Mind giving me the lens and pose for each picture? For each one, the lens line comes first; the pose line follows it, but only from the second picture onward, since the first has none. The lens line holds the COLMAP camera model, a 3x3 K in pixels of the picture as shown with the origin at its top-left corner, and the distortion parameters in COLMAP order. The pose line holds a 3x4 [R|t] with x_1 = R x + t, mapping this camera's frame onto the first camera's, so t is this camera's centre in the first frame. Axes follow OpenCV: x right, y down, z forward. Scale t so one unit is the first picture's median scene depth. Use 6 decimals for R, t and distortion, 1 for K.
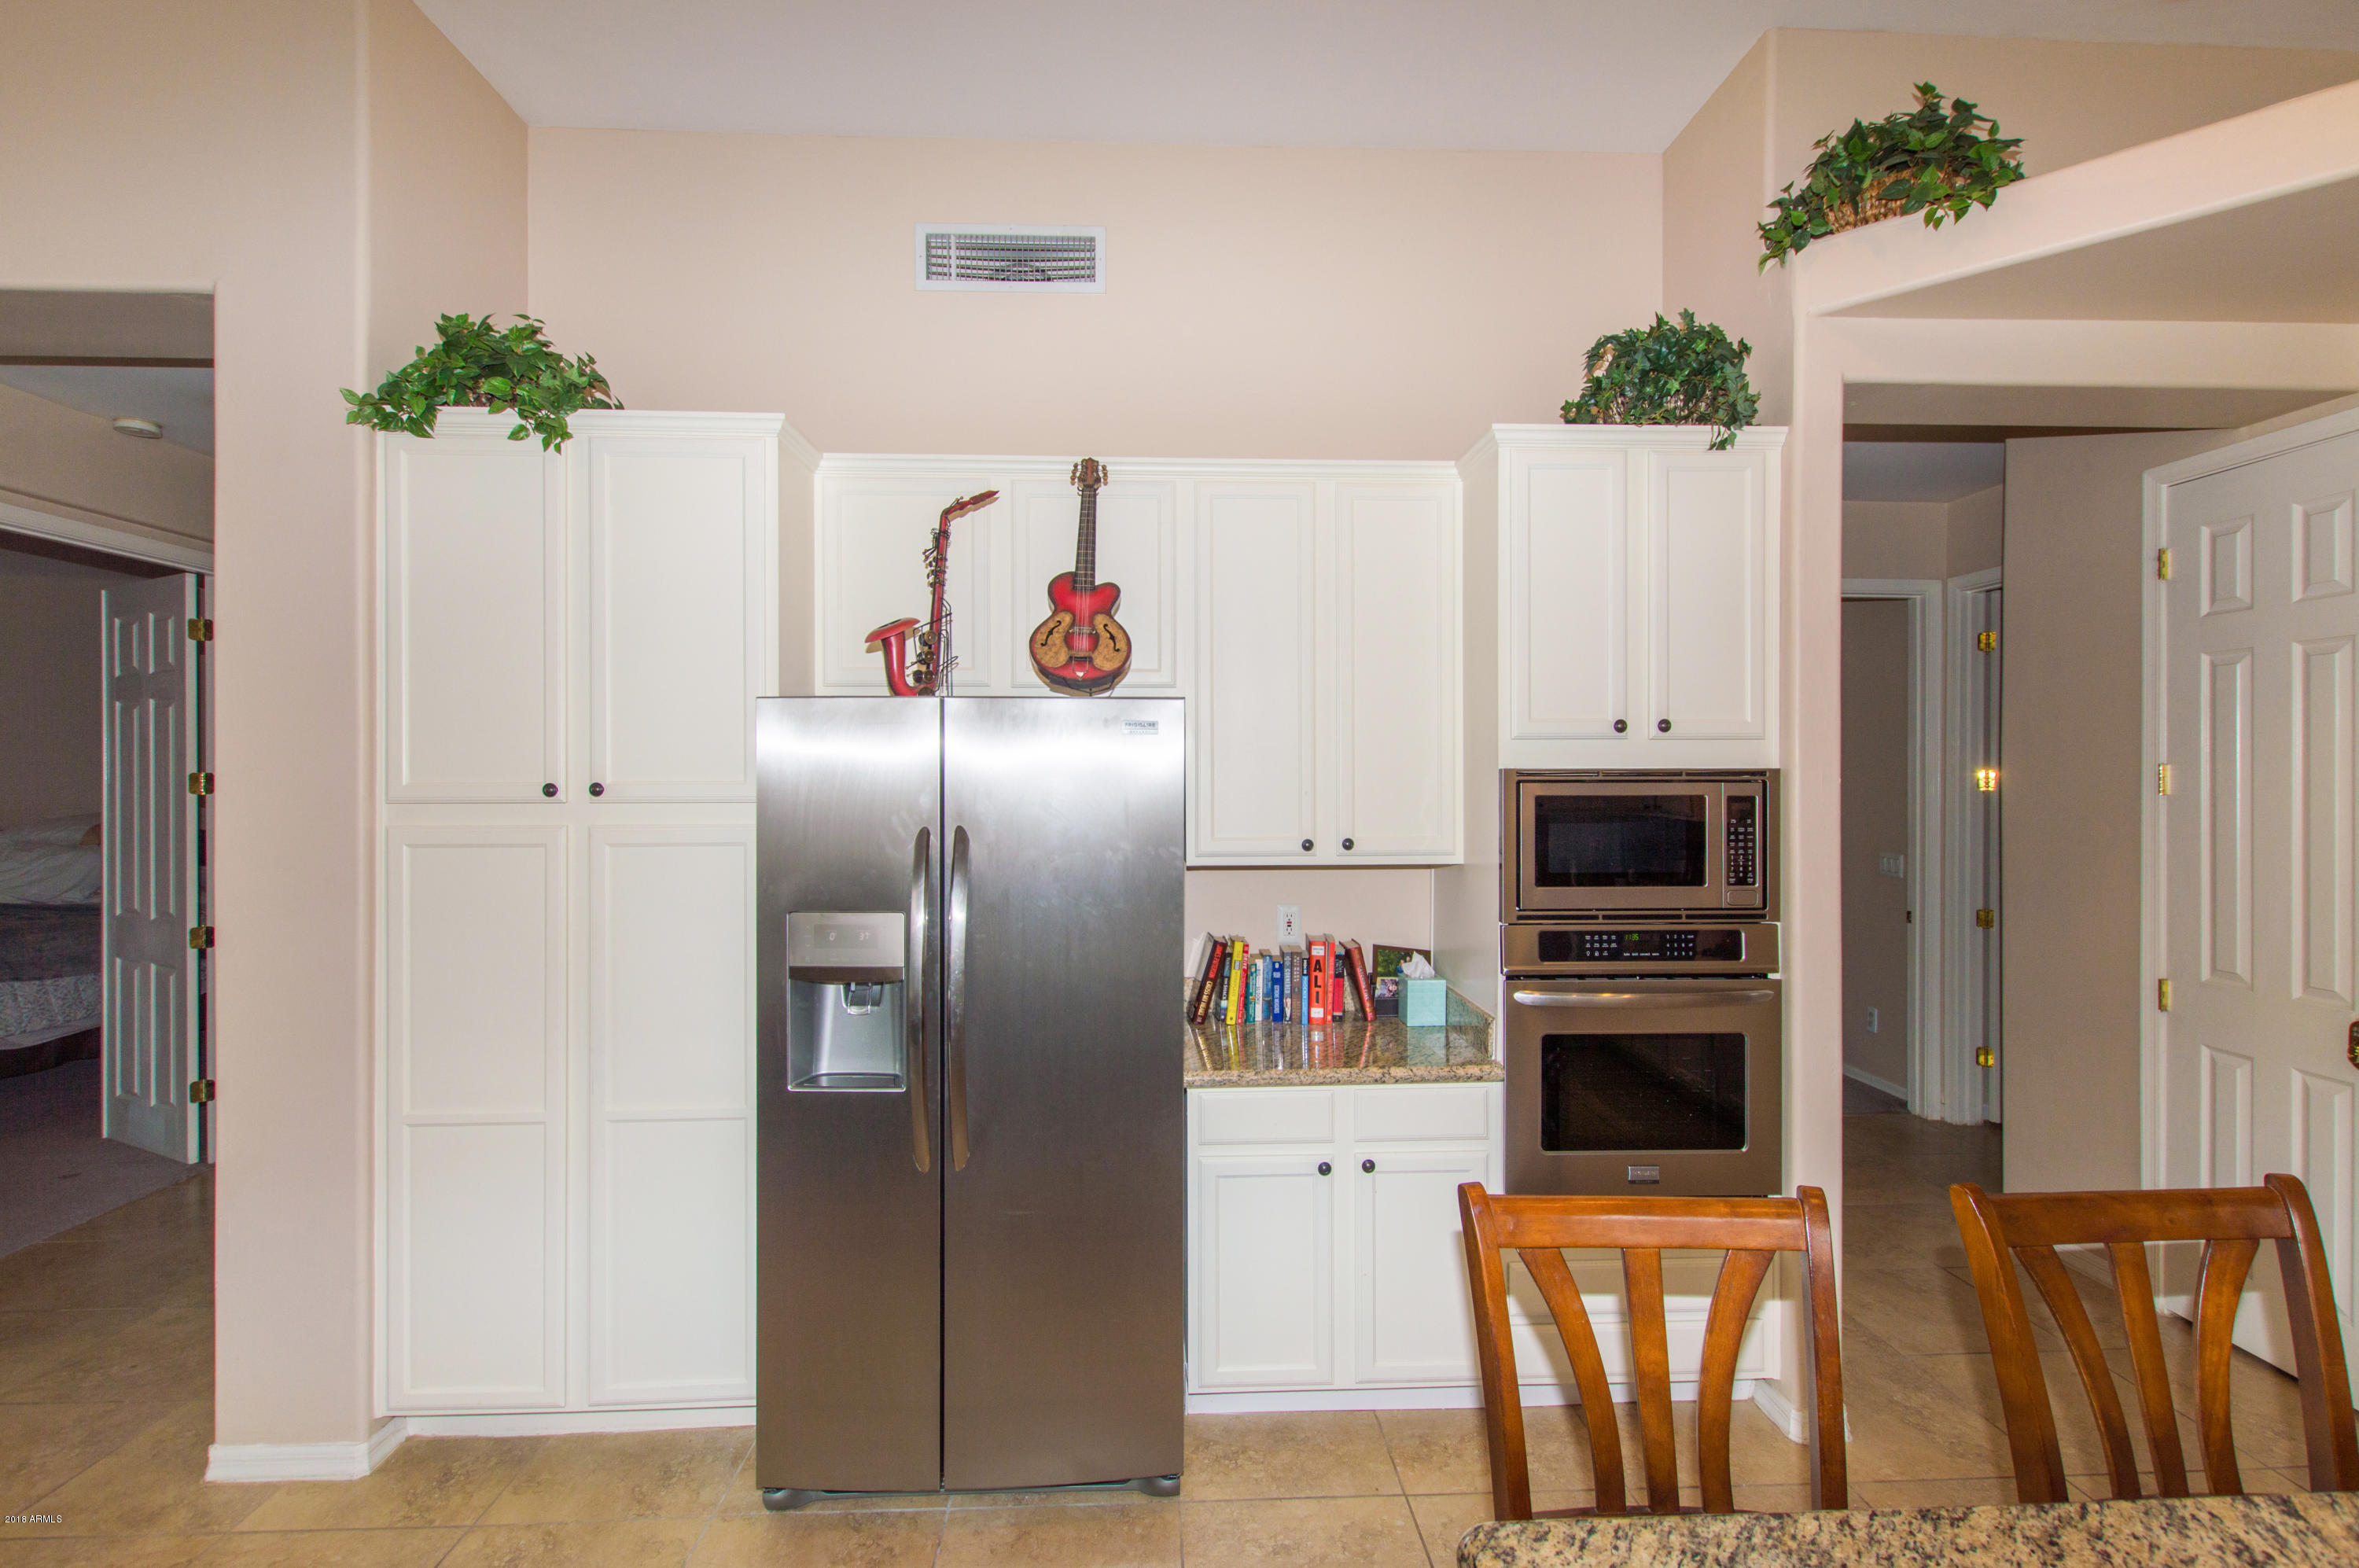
lens RADIAL K [[1061.1, 0, 1173.2], [0, 1061.1, 777.8], [0, 0, 1]] dist [0.001584, -0.002512]
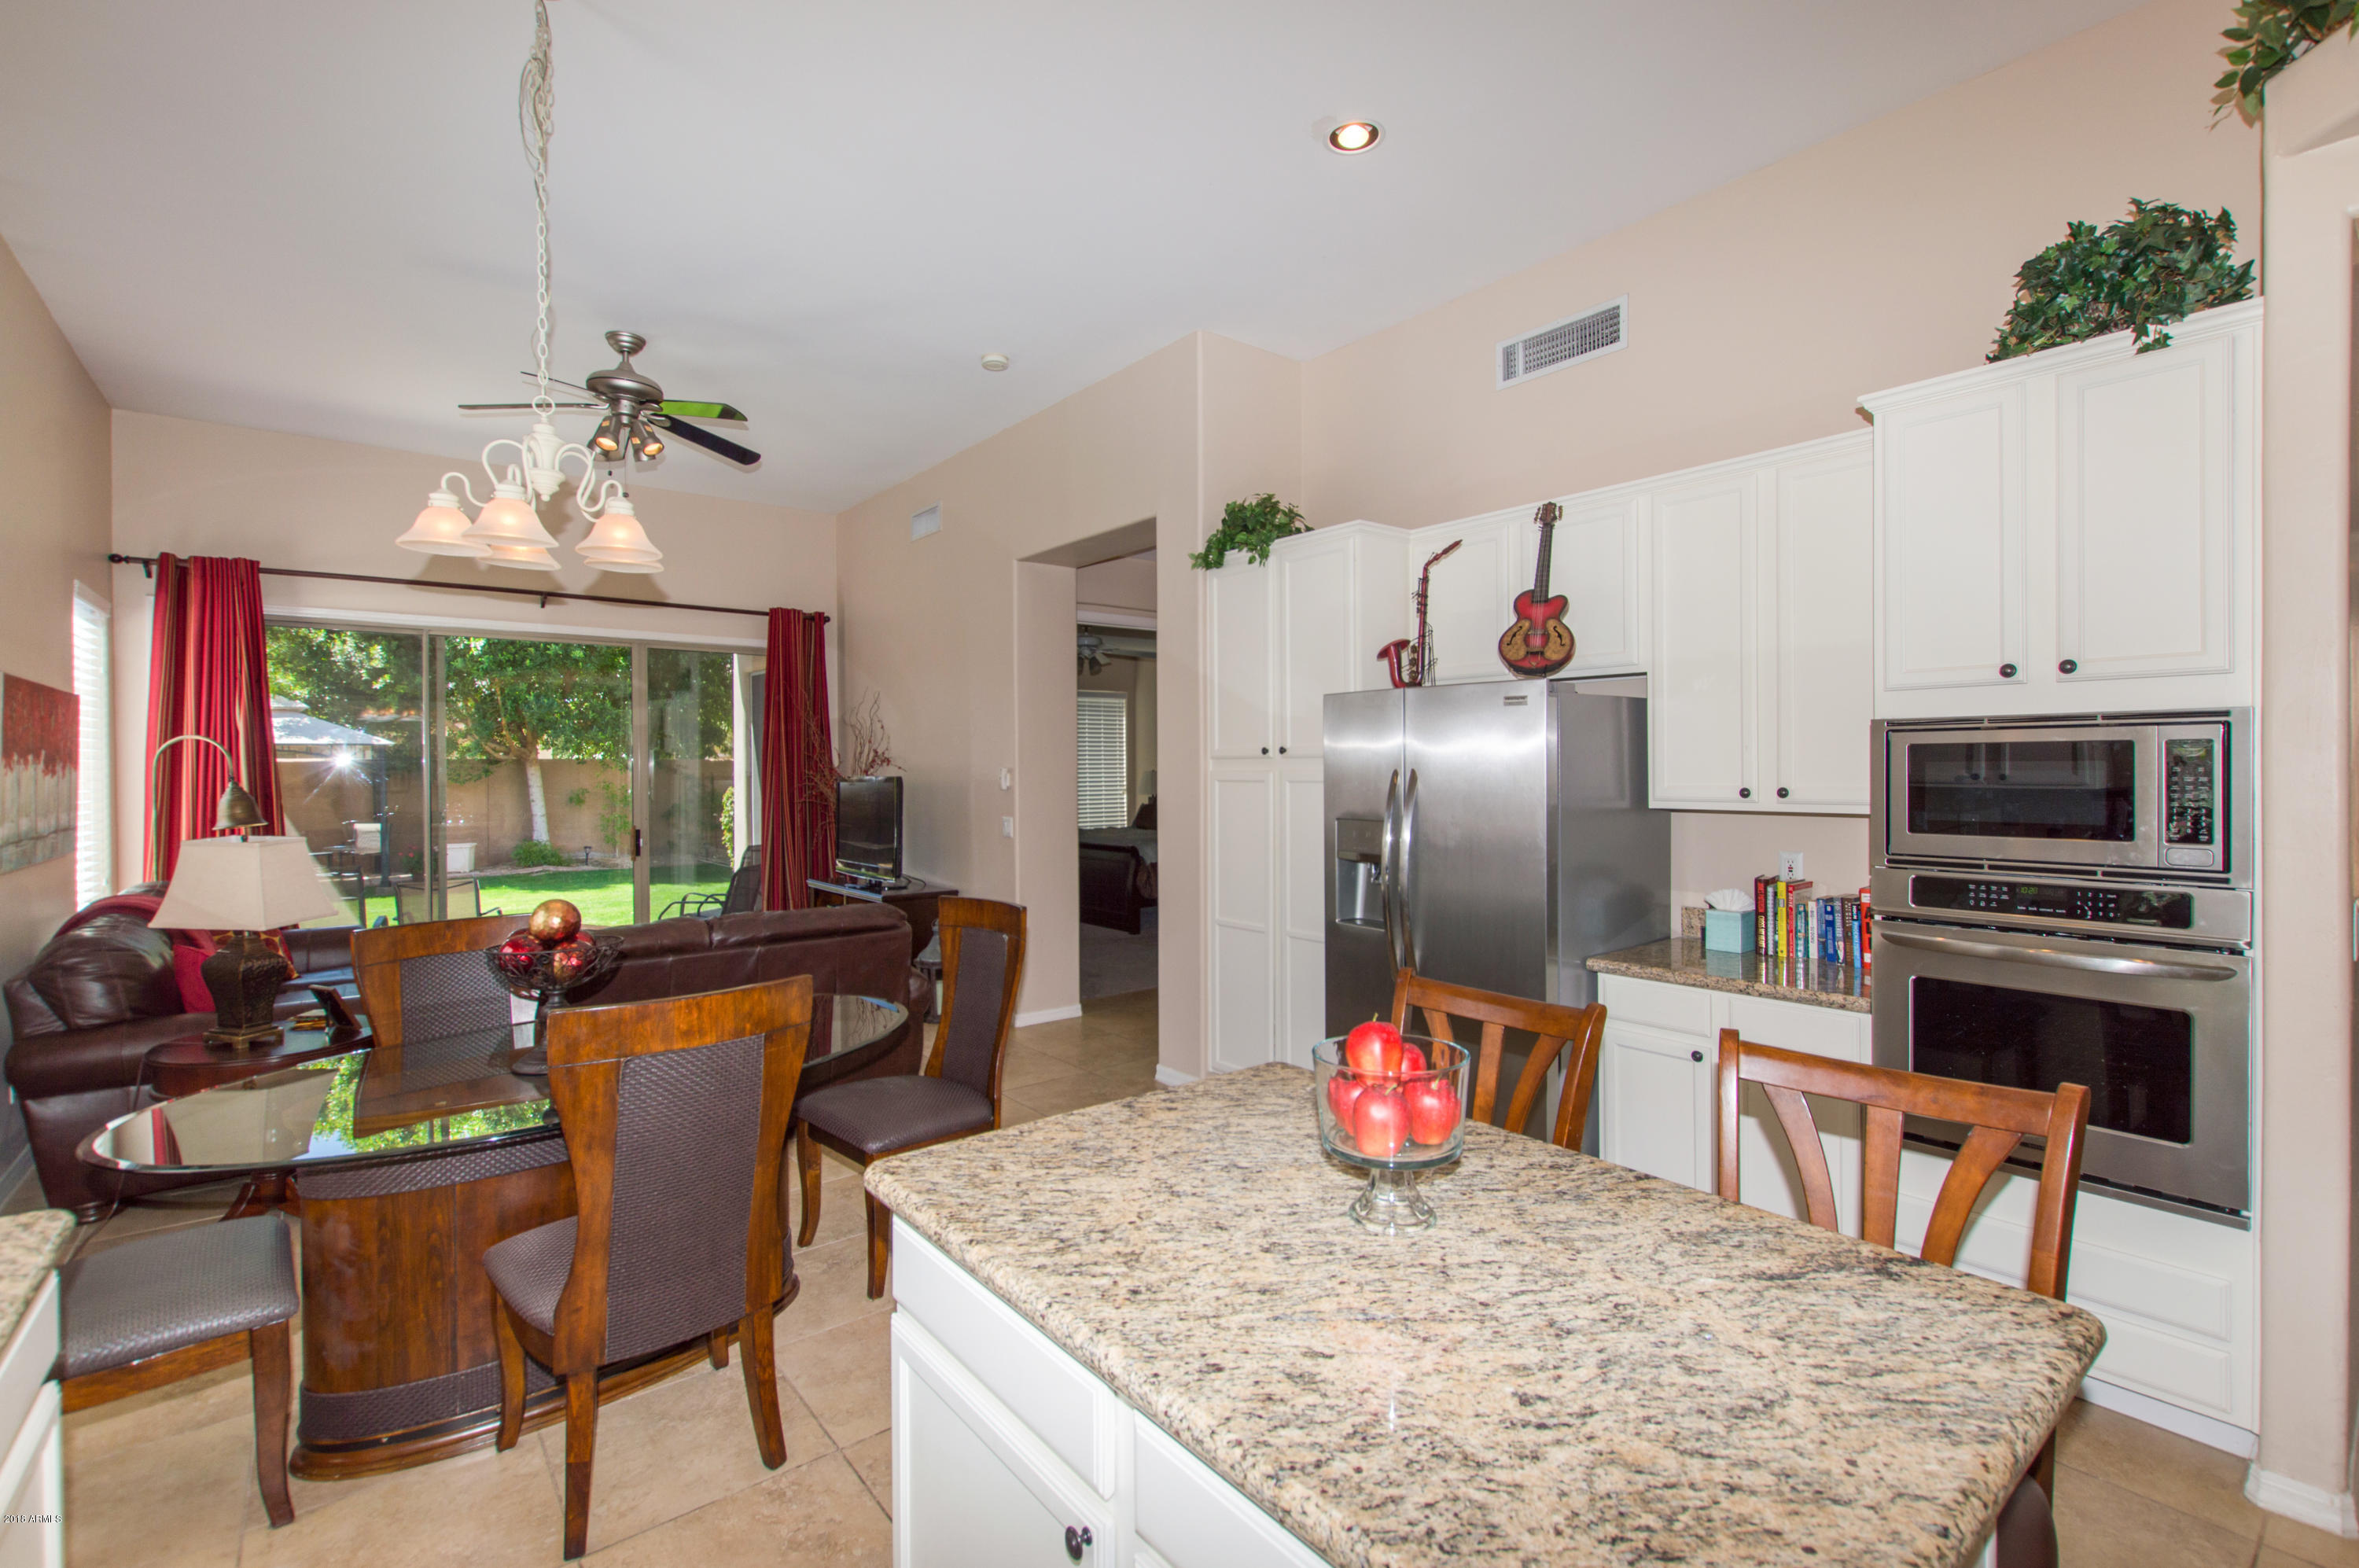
lens RADIAL K [[1061.1, 0, 1186.0], [0, 1061.1, 777.0], [0, 0, 1]] dist [0.001584, -0.002512]
pose [[0.589499, 0.004759, -0.807755, 0.761940], [0.004773, 0.999945, 0.009375, 0.035391], [0.807755, -0.009382, 0.589443, -0.179506]]
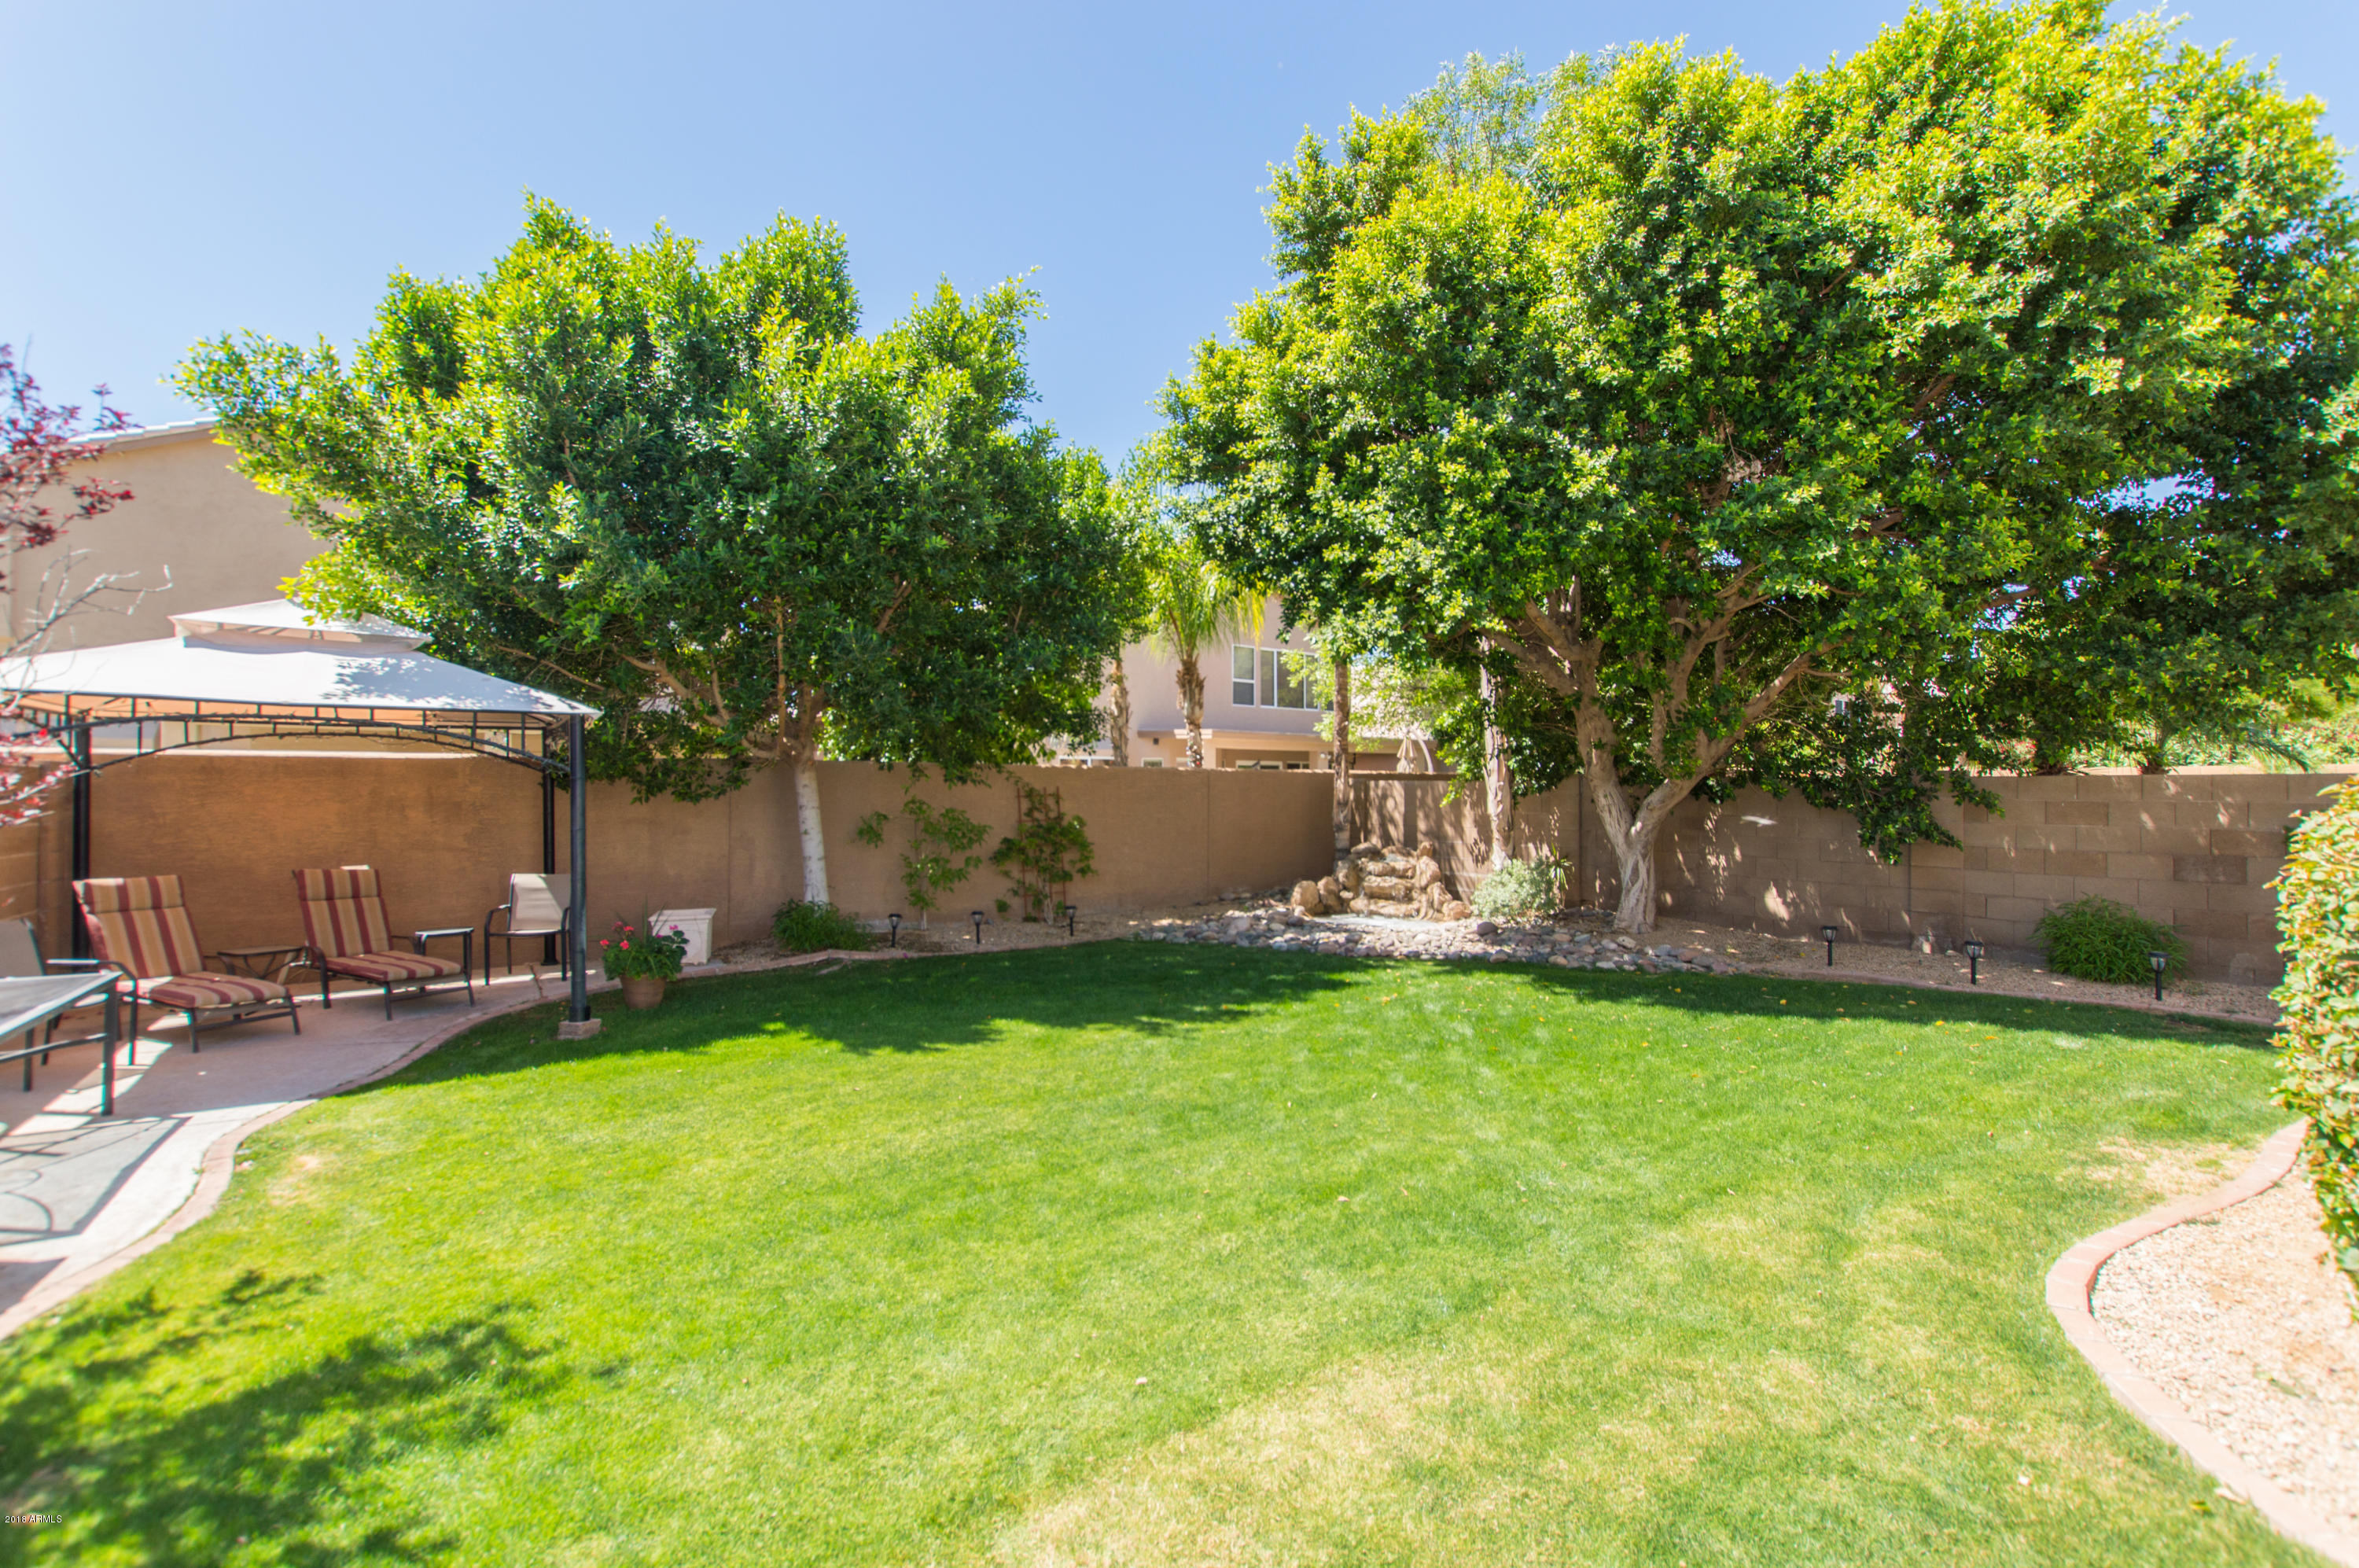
lens RADIAL K [[1061.1, 0, 1169.1], [0, 1061.1, 790.4], [0, 0, 1]] dist [0.001584, -0.002512]
pose [[0.508812, 0.002592, -0.860874, -3.161911], [-0.002703, 0.999995, 0.001413, 0.073041], [0.860874, 0.001608, 0.508816, -0.367997]]
